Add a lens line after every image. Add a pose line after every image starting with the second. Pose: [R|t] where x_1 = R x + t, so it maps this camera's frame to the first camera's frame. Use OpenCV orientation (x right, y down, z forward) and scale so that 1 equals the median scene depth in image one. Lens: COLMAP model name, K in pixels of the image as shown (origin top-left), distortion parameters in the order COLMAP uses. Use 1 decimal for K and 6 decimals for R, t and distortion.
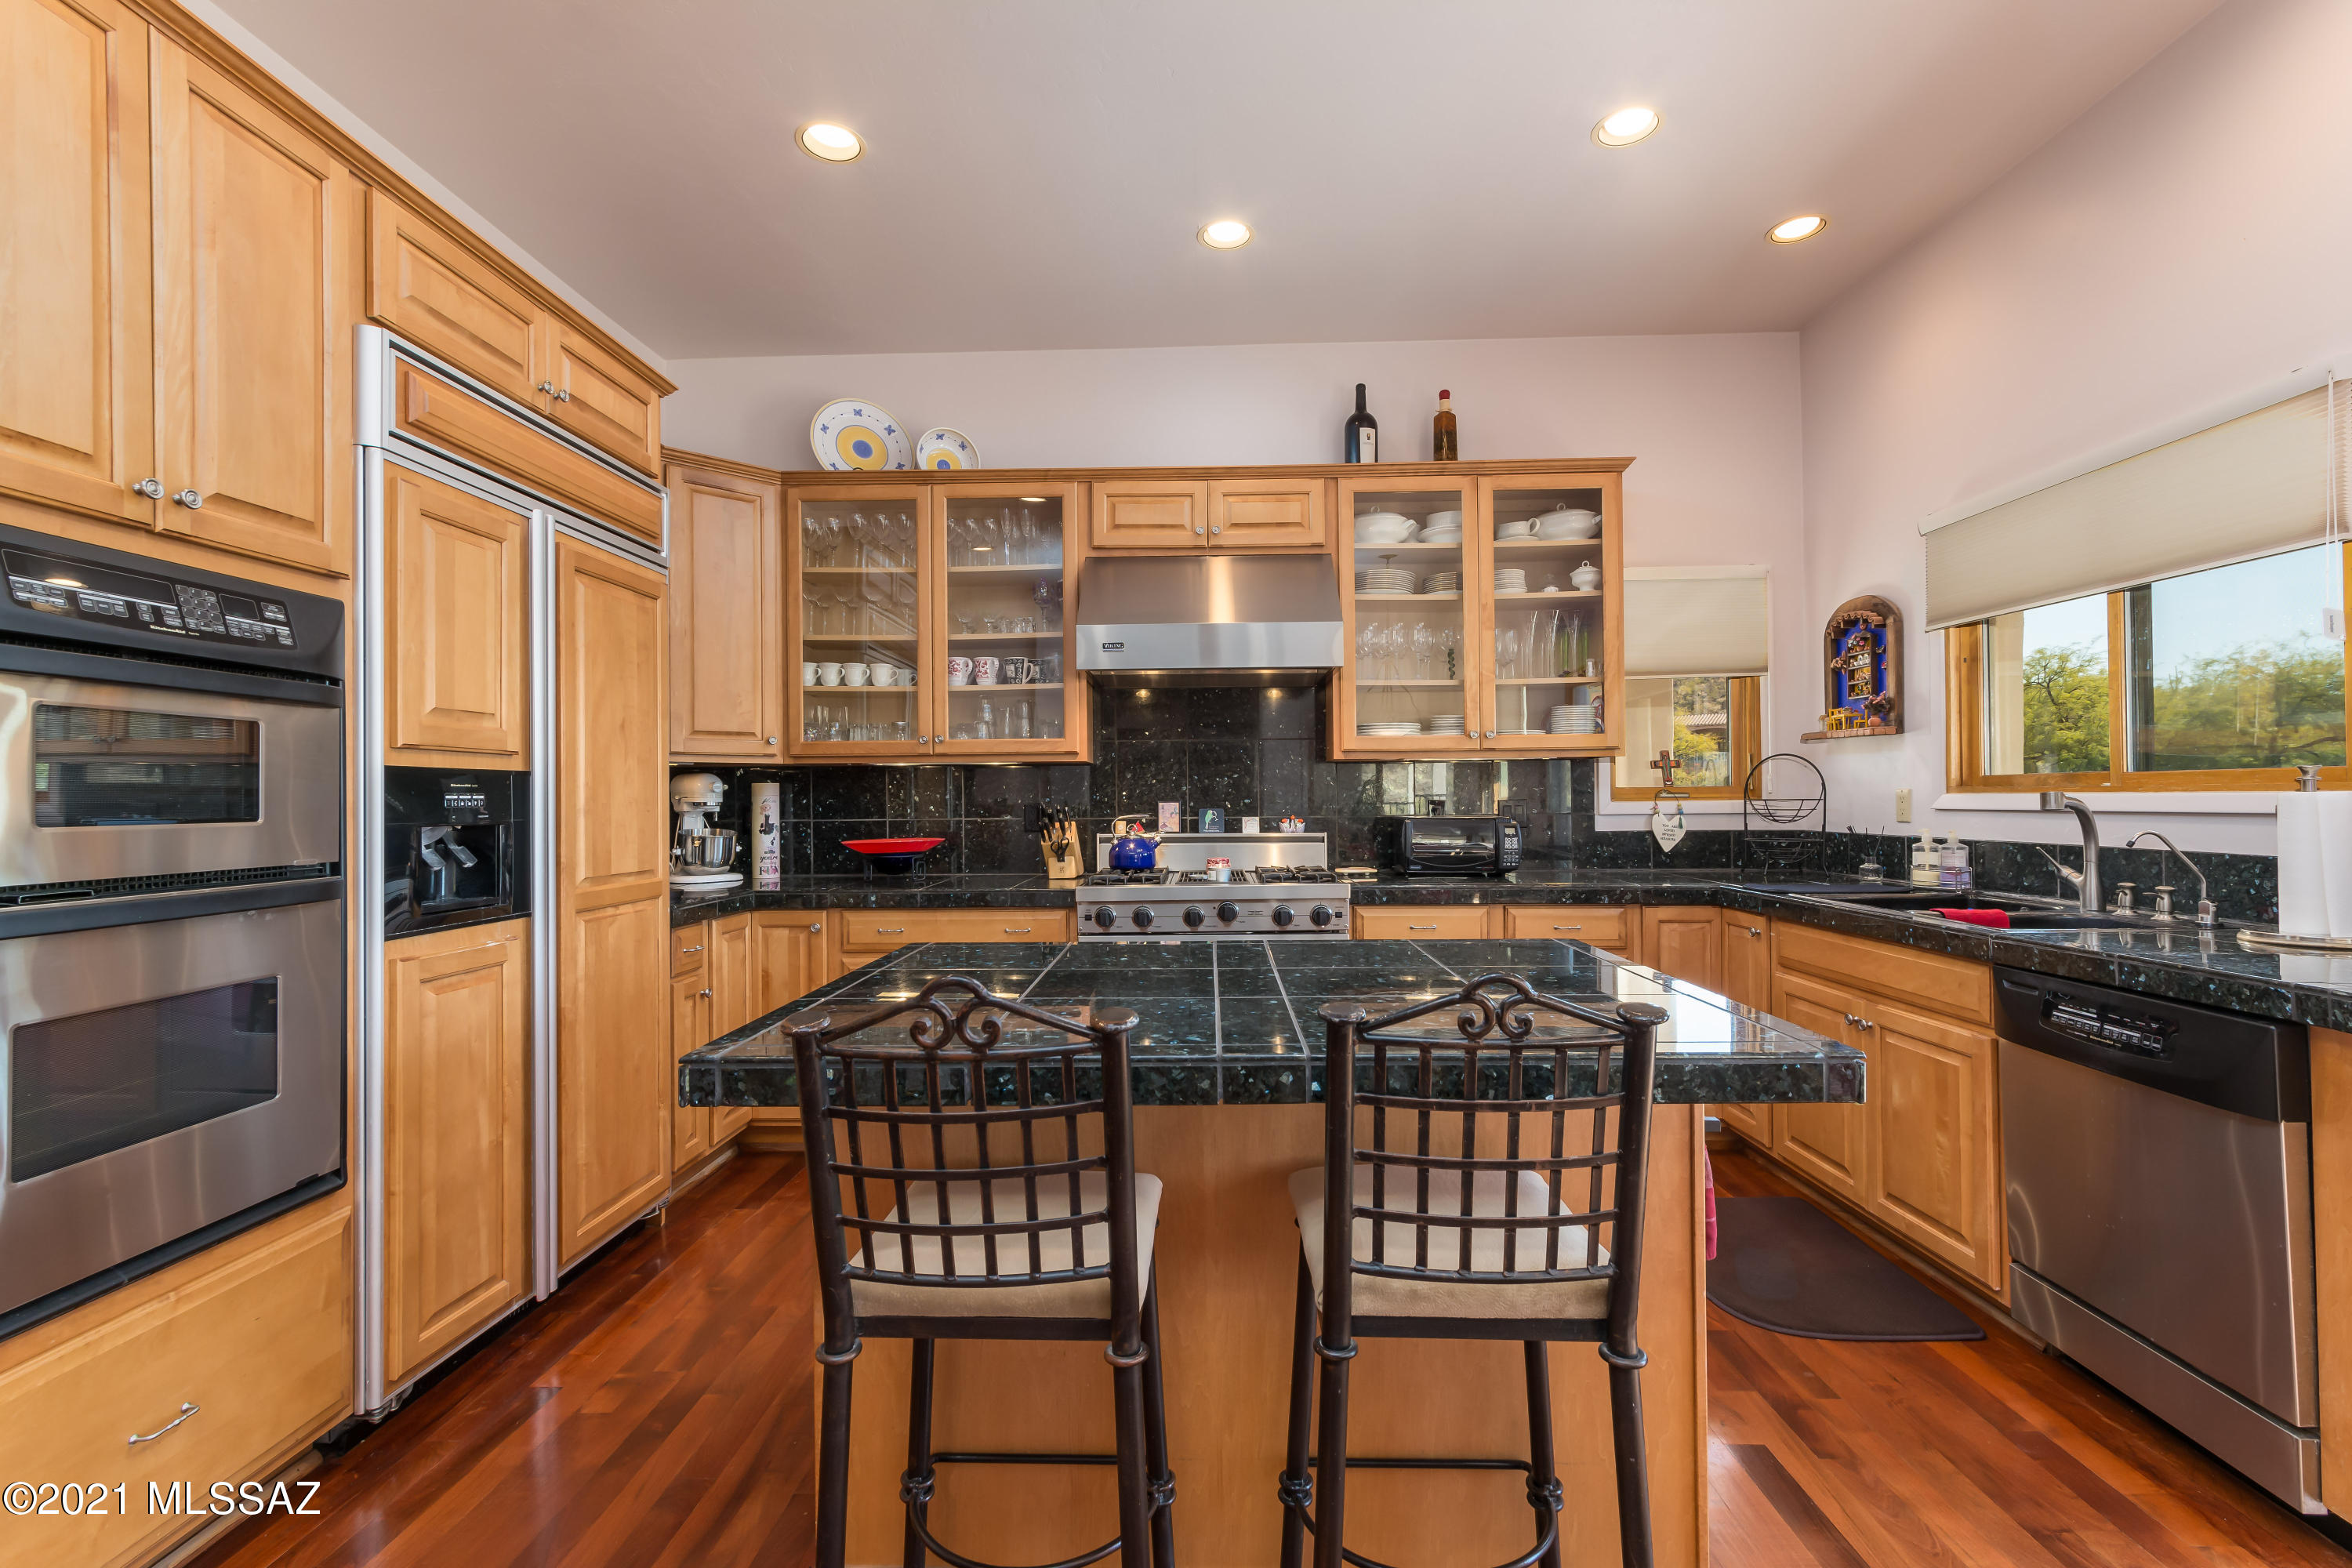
lens RADIAL K [[1026.6, 0, 1191.1], [0, 1026.6, 785.1], [0, 0, 1]] dist [-0.004448, 0.004015]
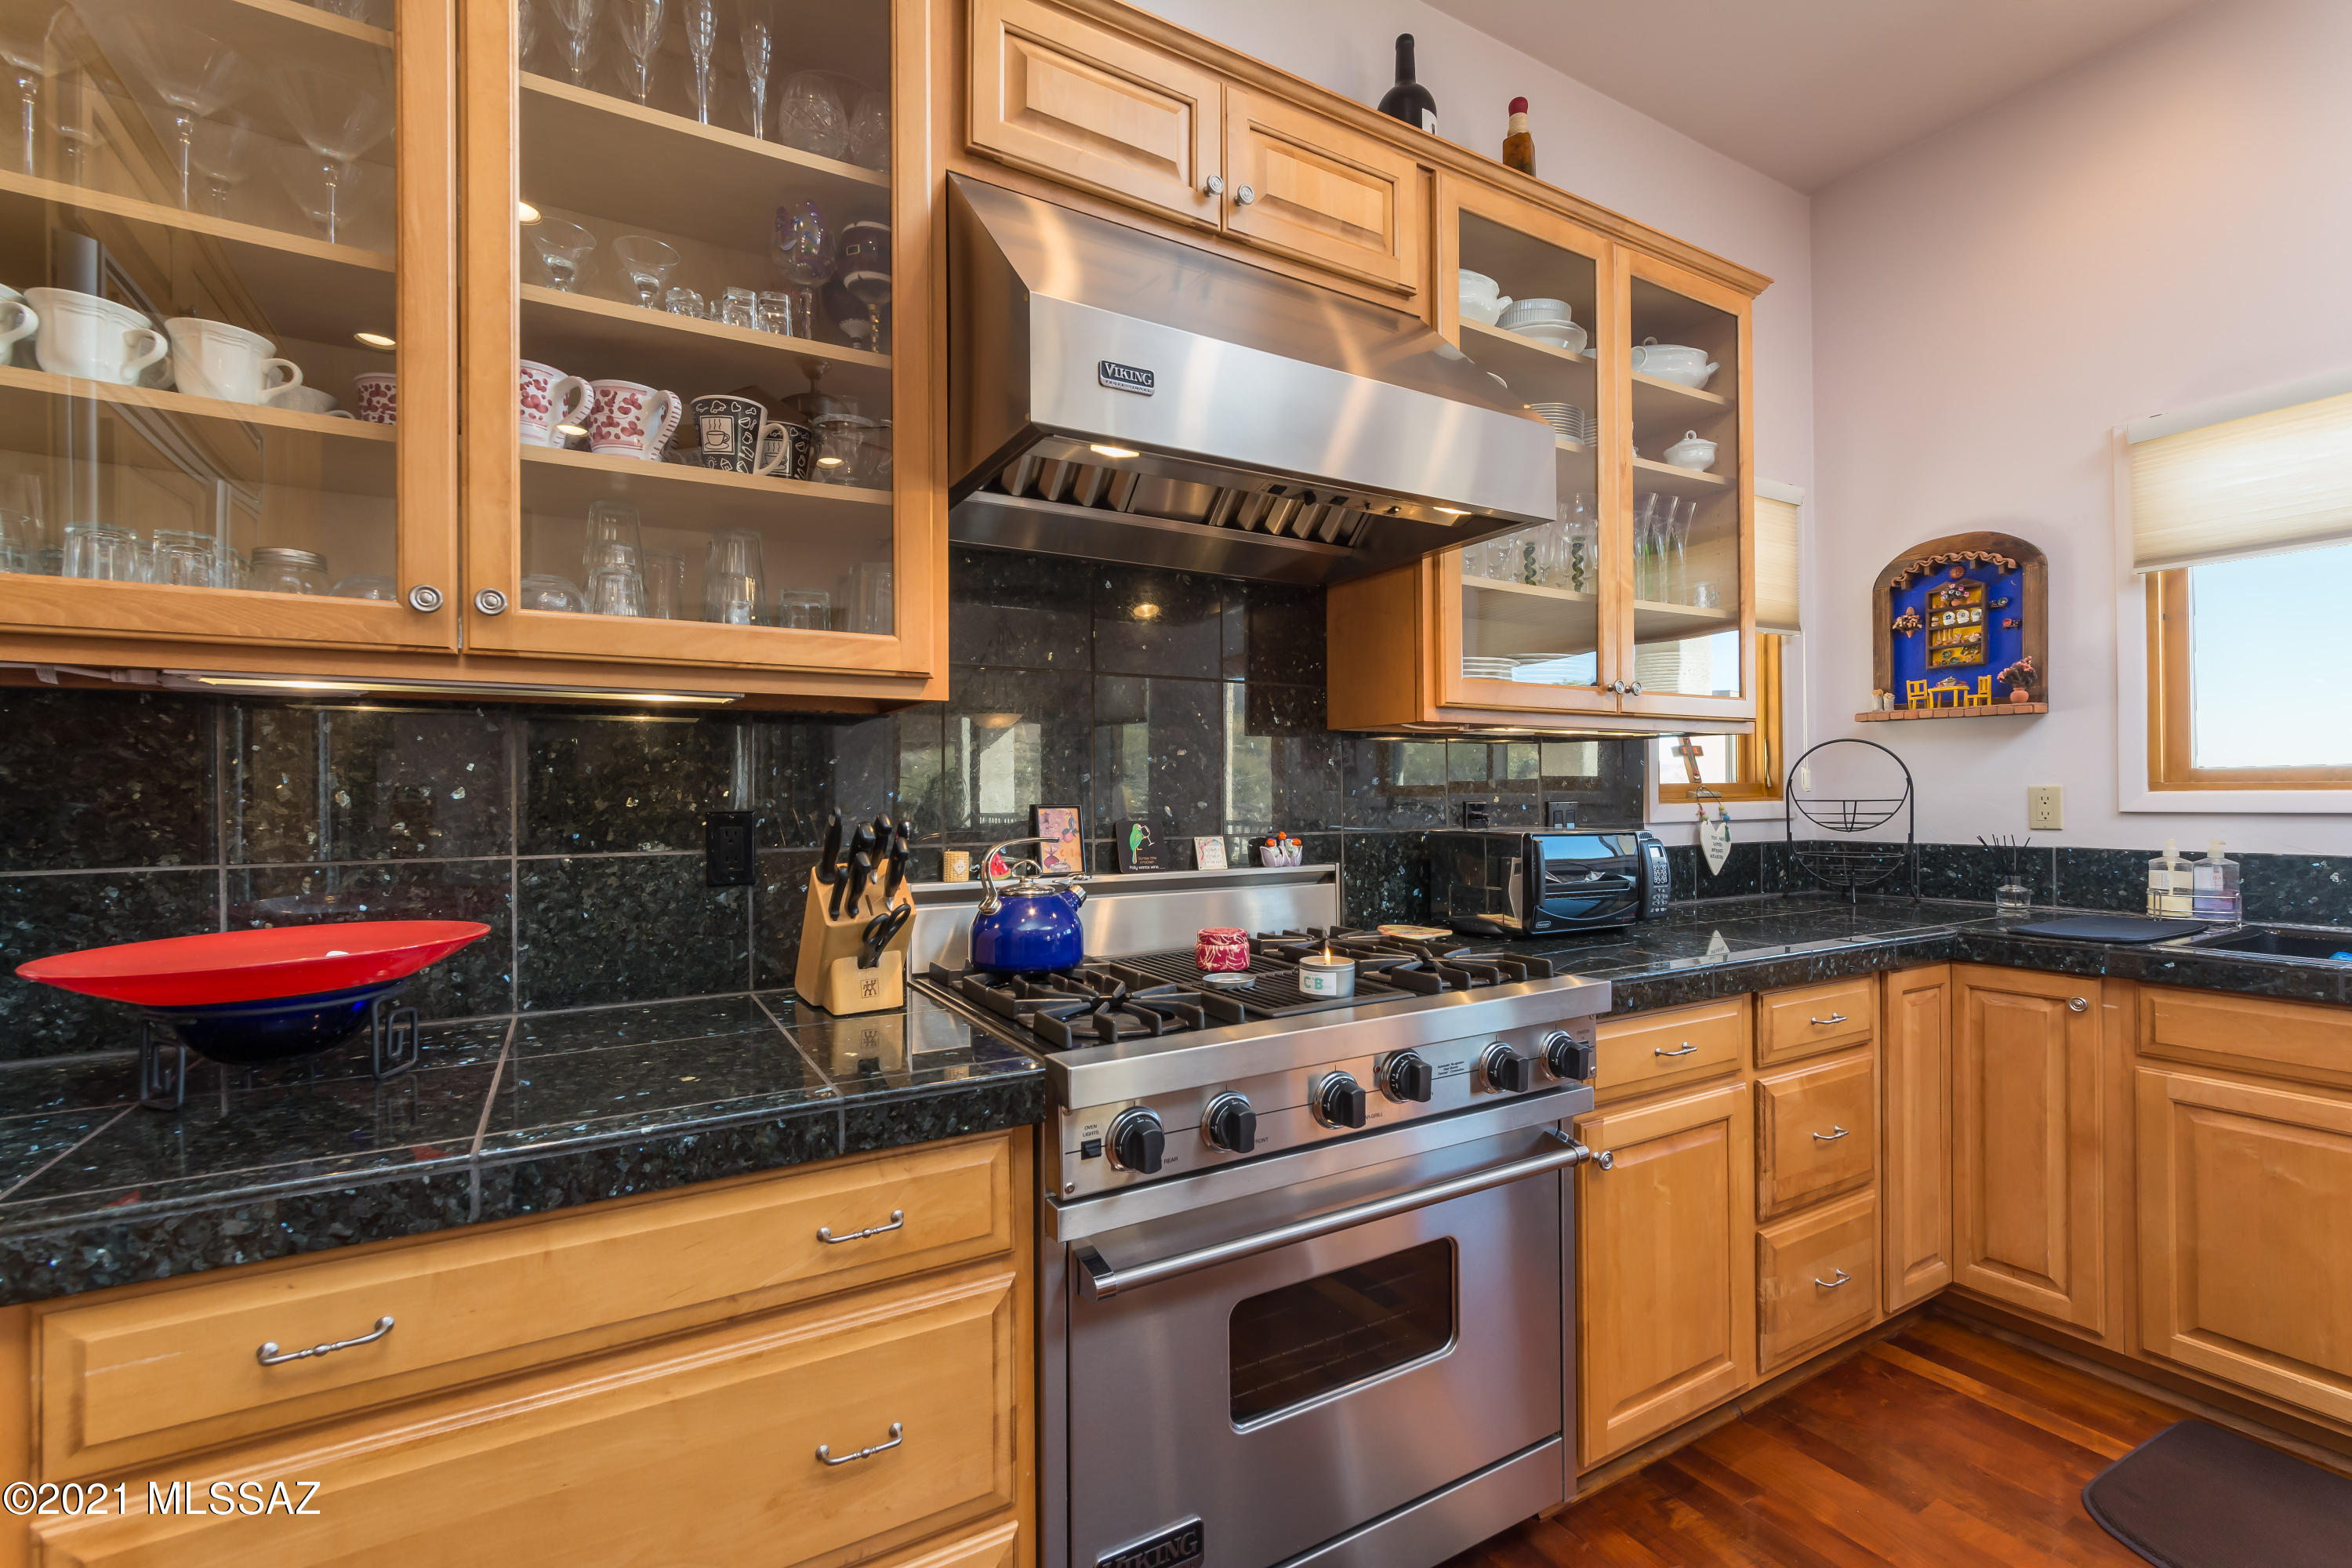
lens RADIAL K [[1026.6, 0, 1171.8], [0, 1026.6, 786.5], [0, 0, 1]] dist [-0.004448, 0.004015]
pose [[0.846594, 0.007130, 0.532191, -0.234469], [-0.005848, 0.999975, -0.004094, 0.009946], [-0.532206, 0.000354, 0.846615, 0.632349]]
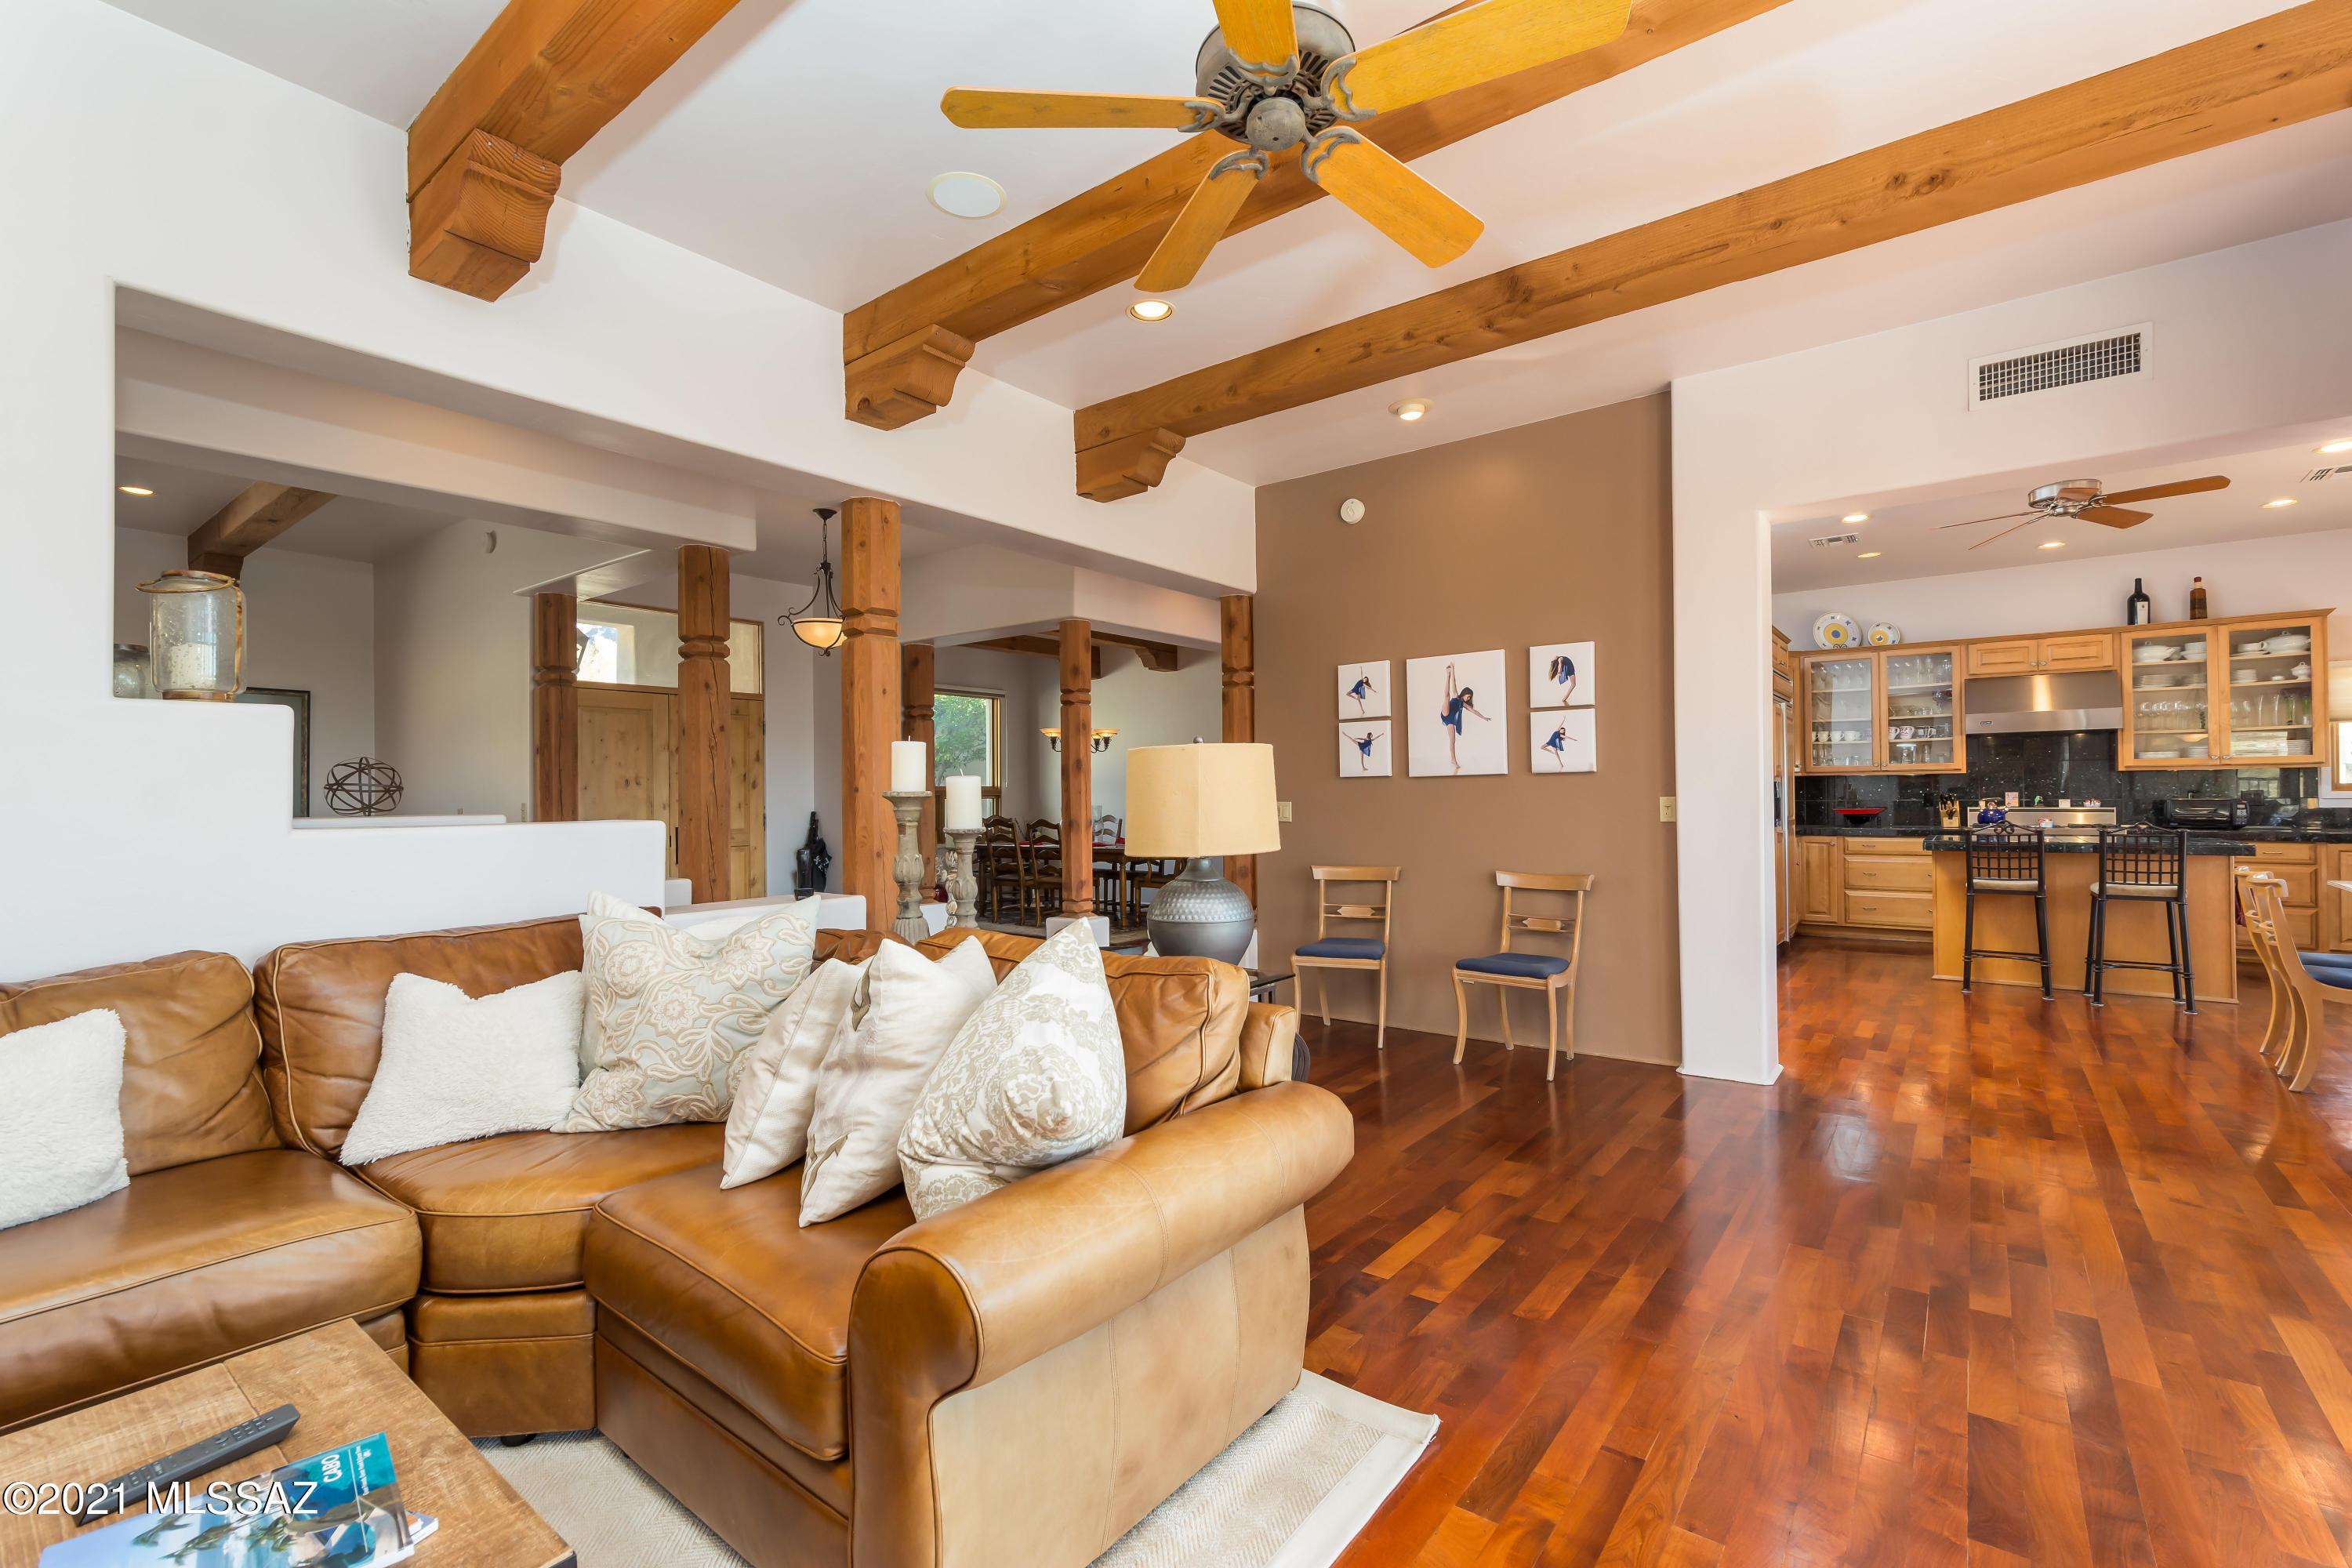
lens RADIAL K [[1026.6, 0, 1176.9], [0, 1026.6, 791.0], [0, 0, 1]] dist [-0.004448, 0.004015]
pose [[0.806134, -0.003004, -0.591726, -0.163186], [0.010028, 0.999913, 0.008585, -0.021044], [0.591648, -0.012855, 0.806094, -1.741067]]
